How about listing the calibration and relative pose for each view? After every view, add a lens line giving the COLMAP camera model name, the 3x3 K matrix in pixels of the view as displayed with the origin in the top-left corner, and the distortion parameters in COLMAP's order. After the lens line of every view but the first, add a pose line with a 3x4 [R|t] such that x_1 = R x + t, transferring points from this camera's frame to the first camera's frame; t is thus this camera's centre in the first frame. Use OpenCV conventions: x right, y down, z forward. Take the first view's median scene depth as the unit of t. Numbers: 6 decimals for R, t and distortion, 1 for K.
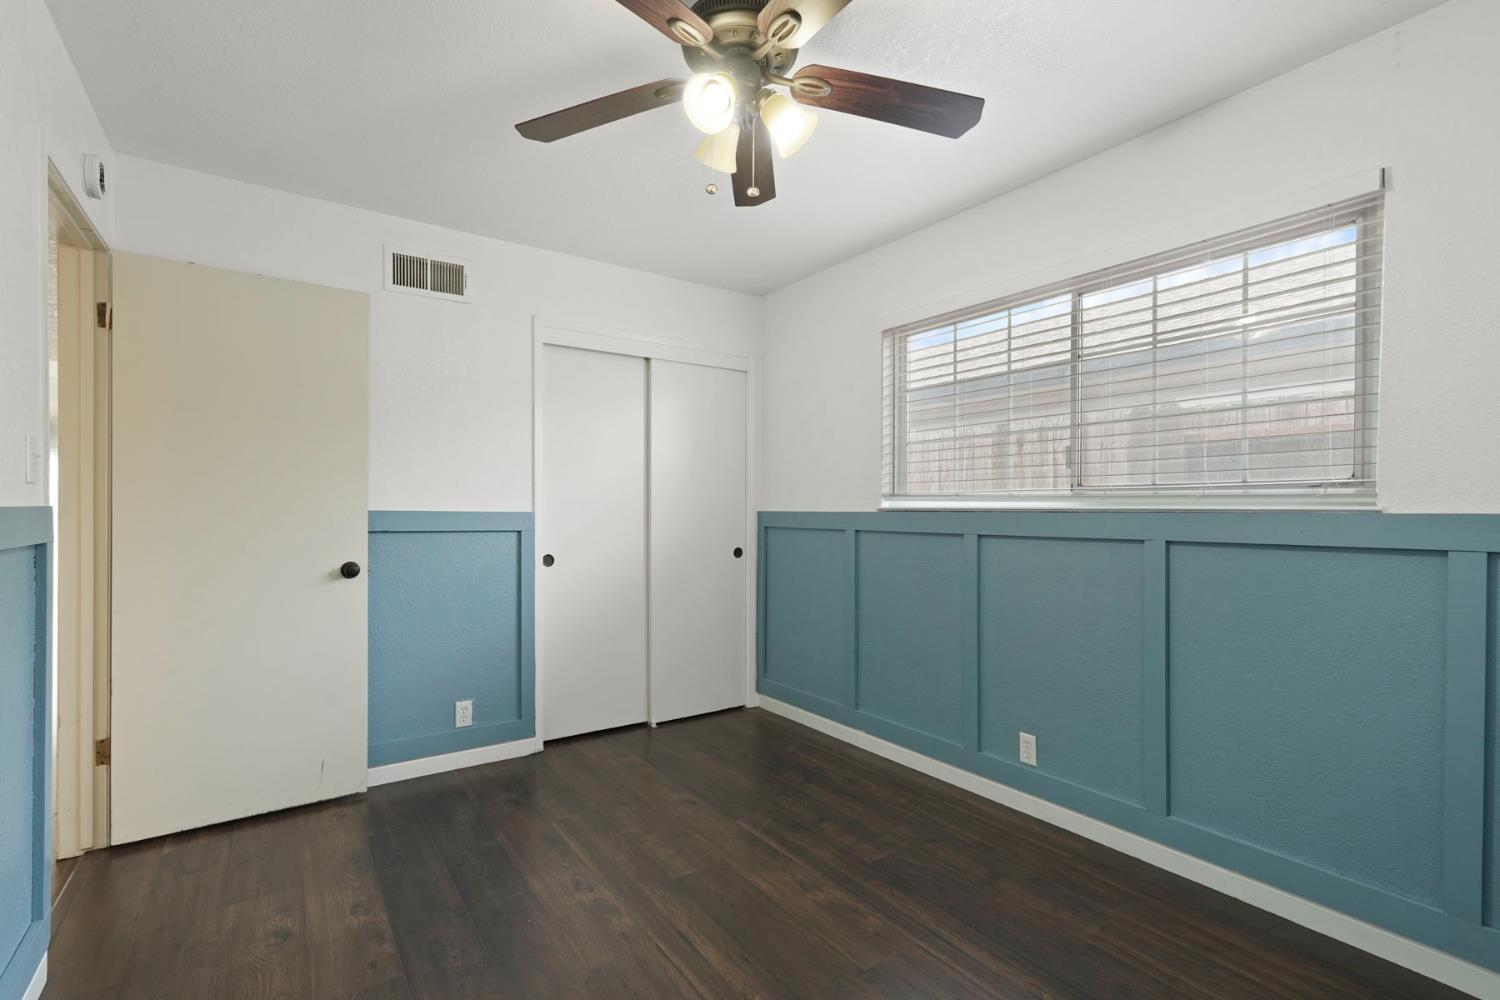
lens RADIAL K [[678.8, 0, 757.9], [0, 678.8, 503.4], [0, 0, 1]] dist [0.000878, -0.000194]
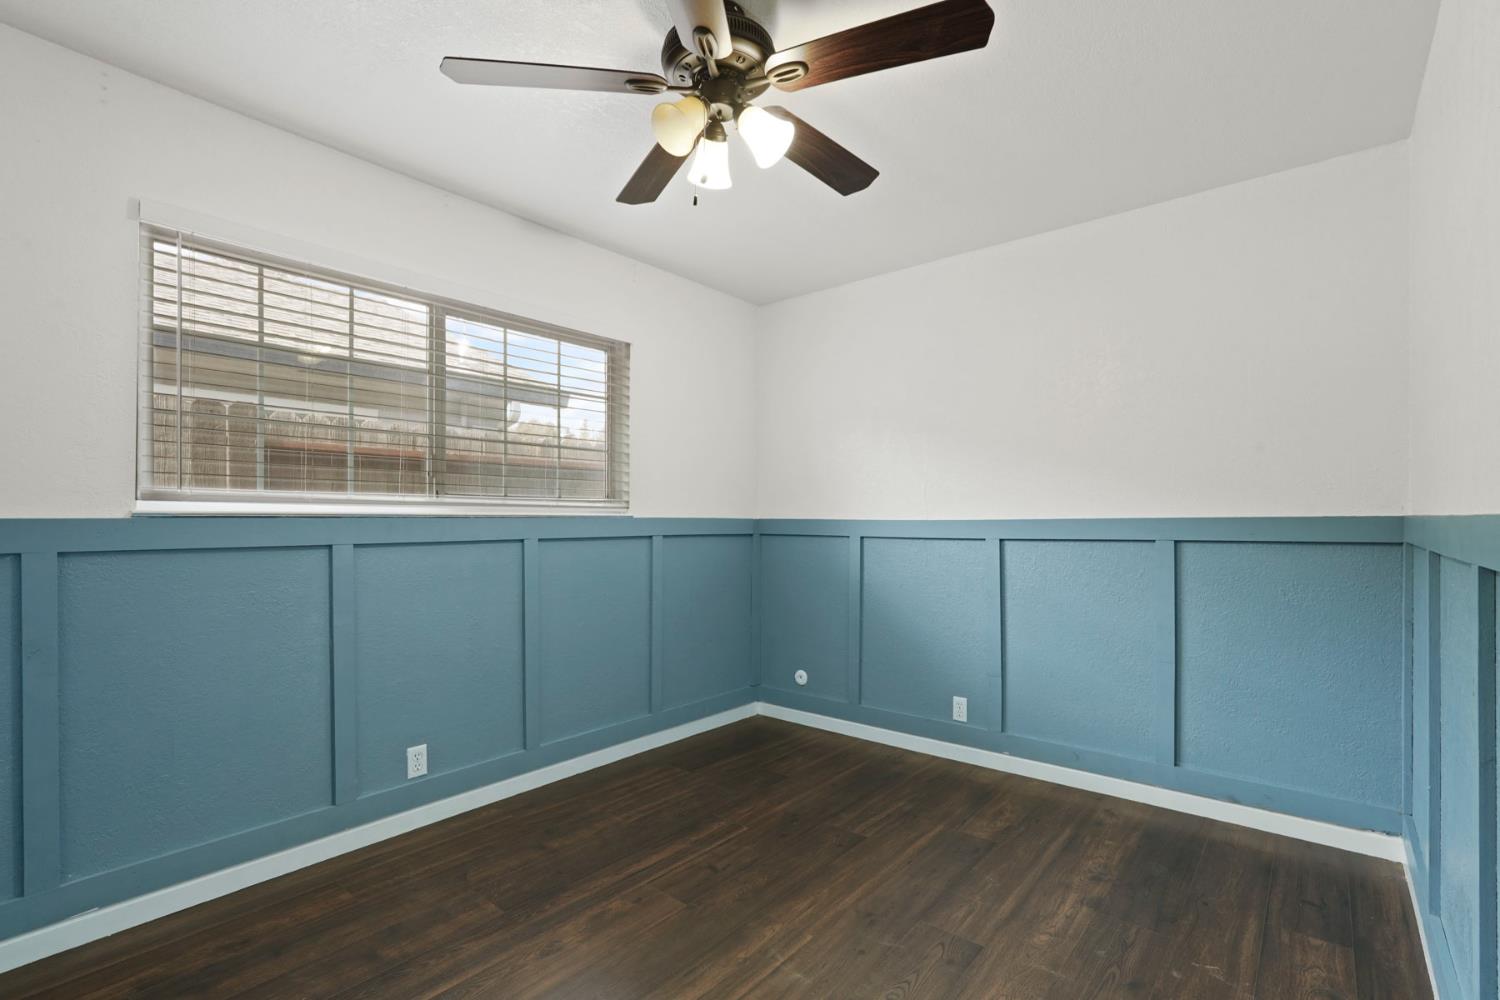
lens RADIAL K [[678.8, 0, 739.9], [0, 678.8, 524.6], [0, 0, 1]] dist [0.000878, -0.000194]
pose [[-0.228690, -0.001224, 0.973498, -0.711612], [0.000397, 0.999999, 0.001350, 0.023106], [-0.973499, 0.000695, -0.228690, 0.841590]]
